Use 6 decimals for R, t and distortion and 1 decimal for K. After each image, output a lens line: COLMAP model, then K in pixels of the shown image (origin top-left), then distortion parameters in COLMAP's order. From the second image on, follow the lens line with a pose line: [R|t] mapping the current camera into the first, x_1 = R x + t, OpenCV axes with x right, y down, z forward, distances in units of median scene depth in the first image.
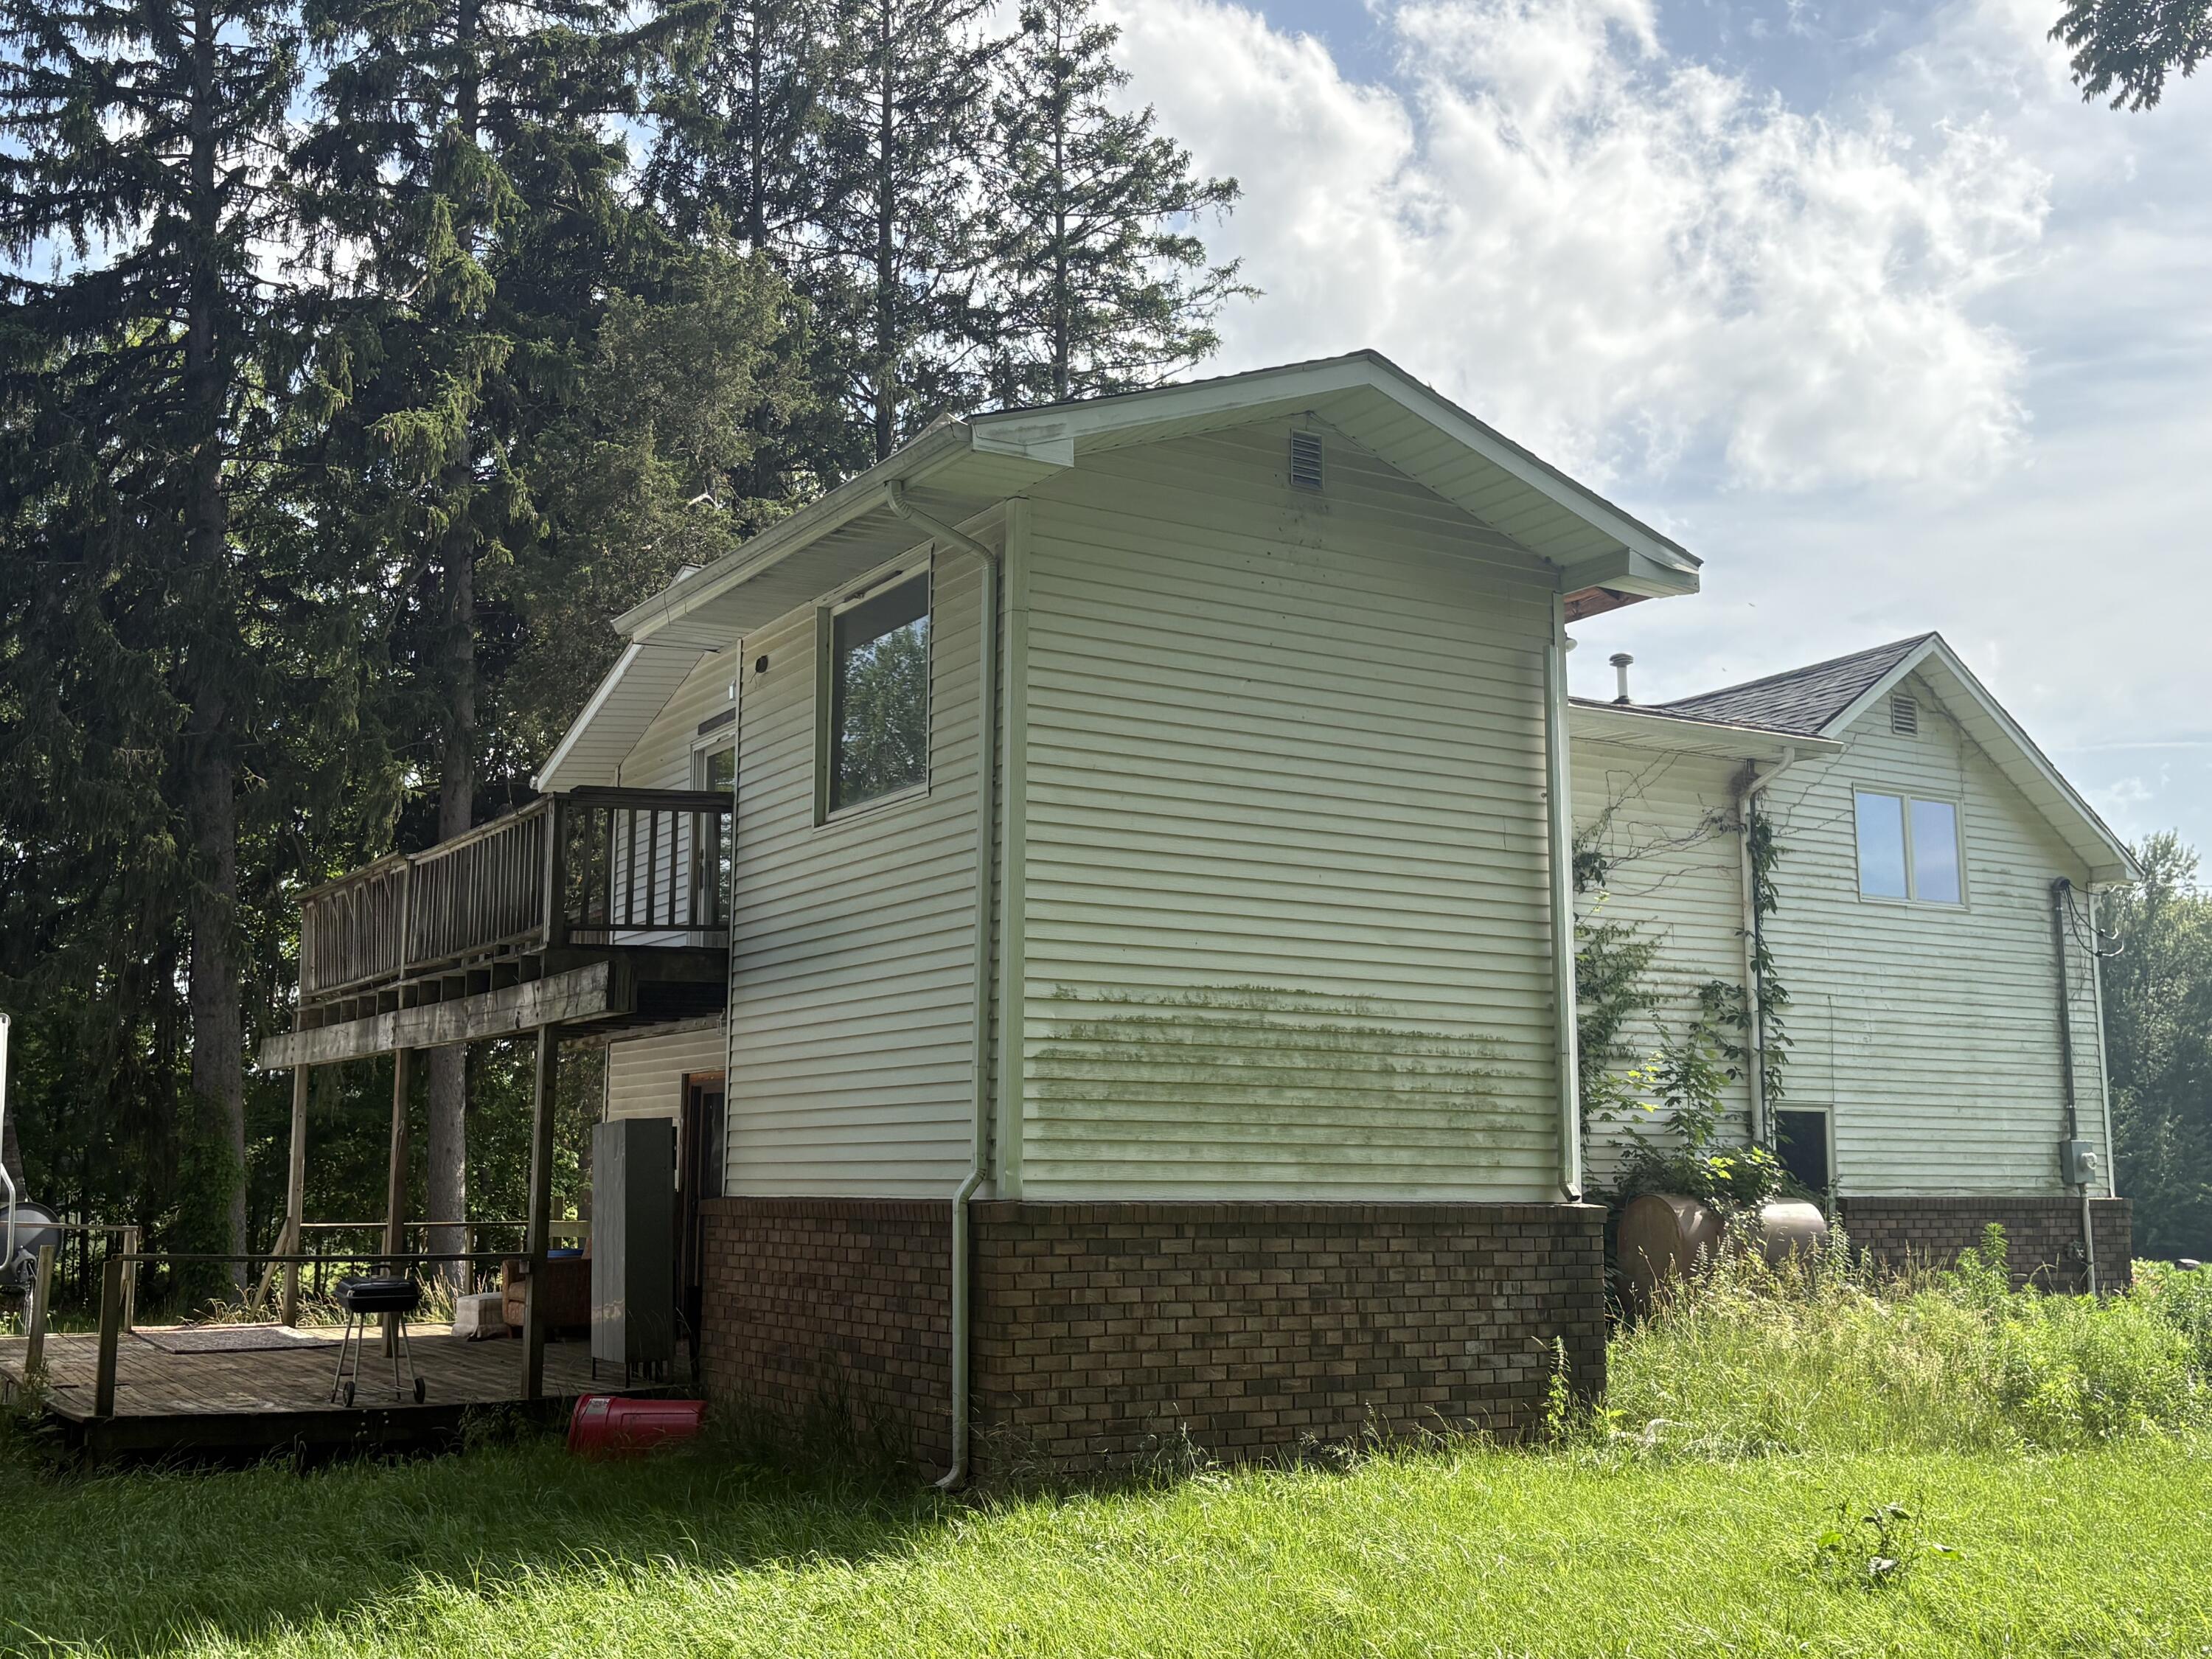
lens RADIAL K [[2253.8, 0, 1104.4], [0, 2253.8, 831.4], [0, 0, 1]] dist [-0.005381, 0.000000]
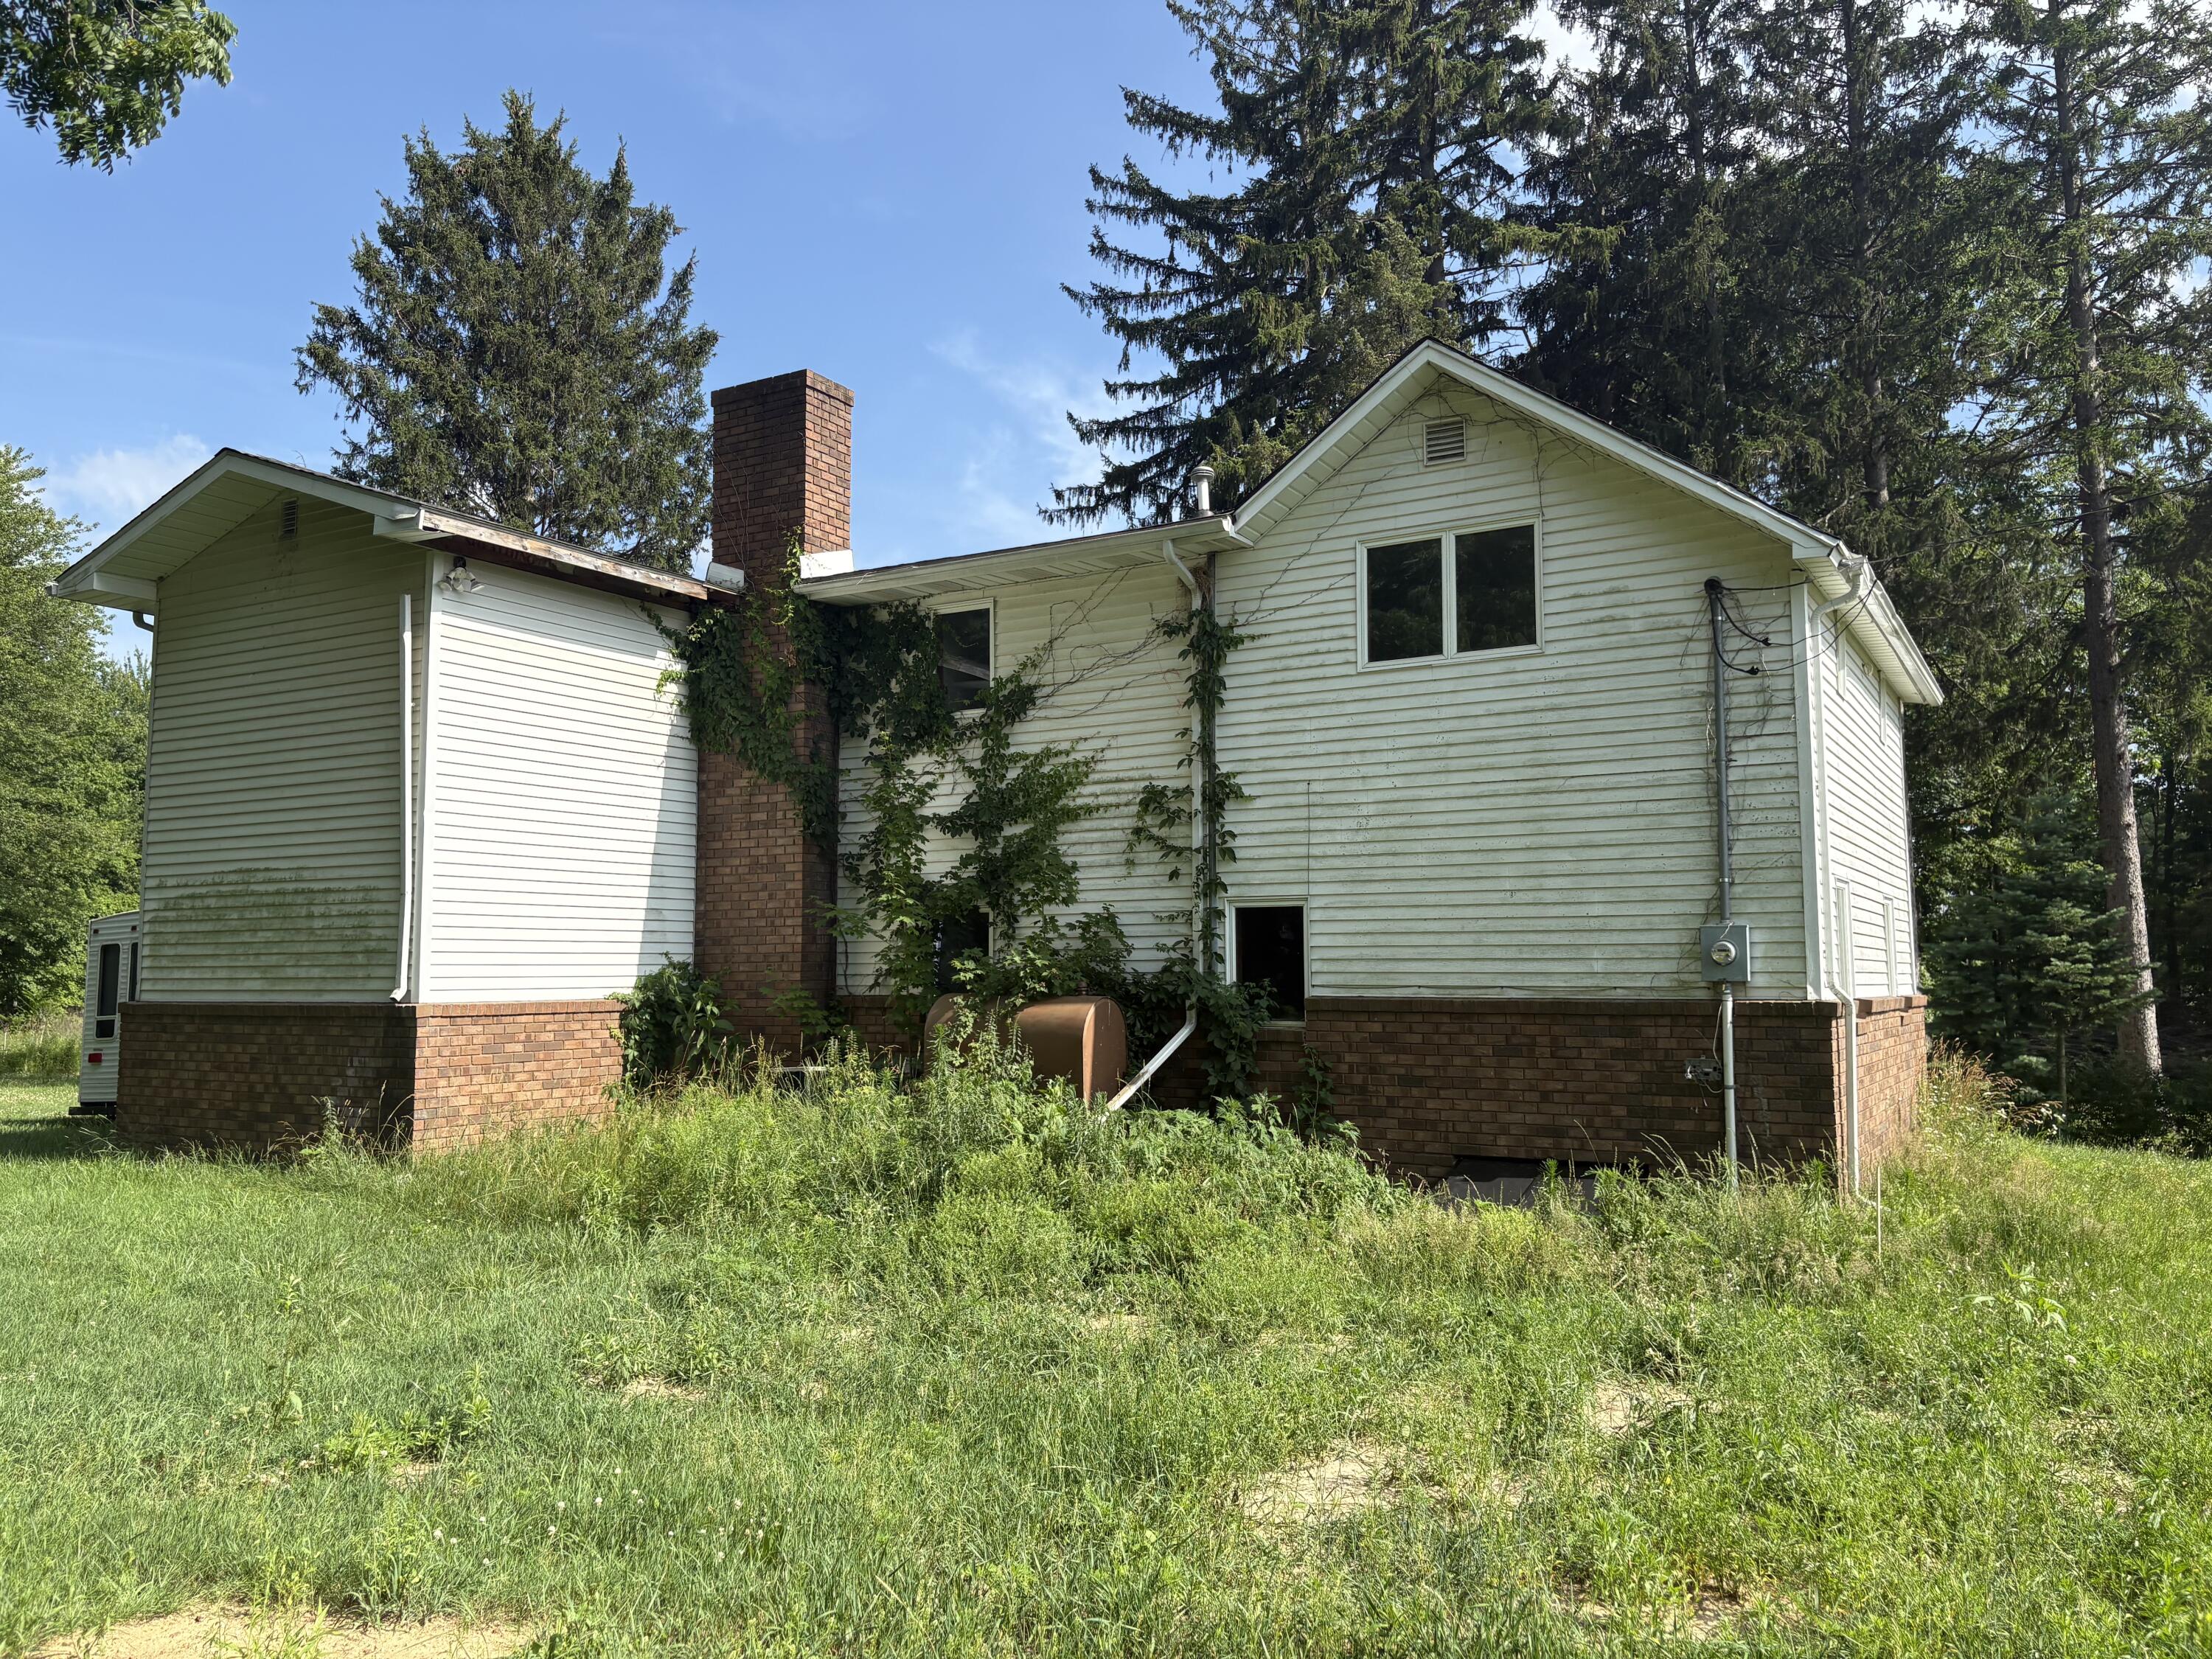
lens RADIAL K [[1682.8, 0, 1104.3], [0, 1682.8, 821.8], [0, 0, 1]] dist [0.077327, -0.000659]
pose [[0.477836, -0.087003, -0.874130, 0.934125], [0.140868, 0.989795, -0.021511, 0.097062], [0.867081, -0.112858, 0.485215, 0.617123]]
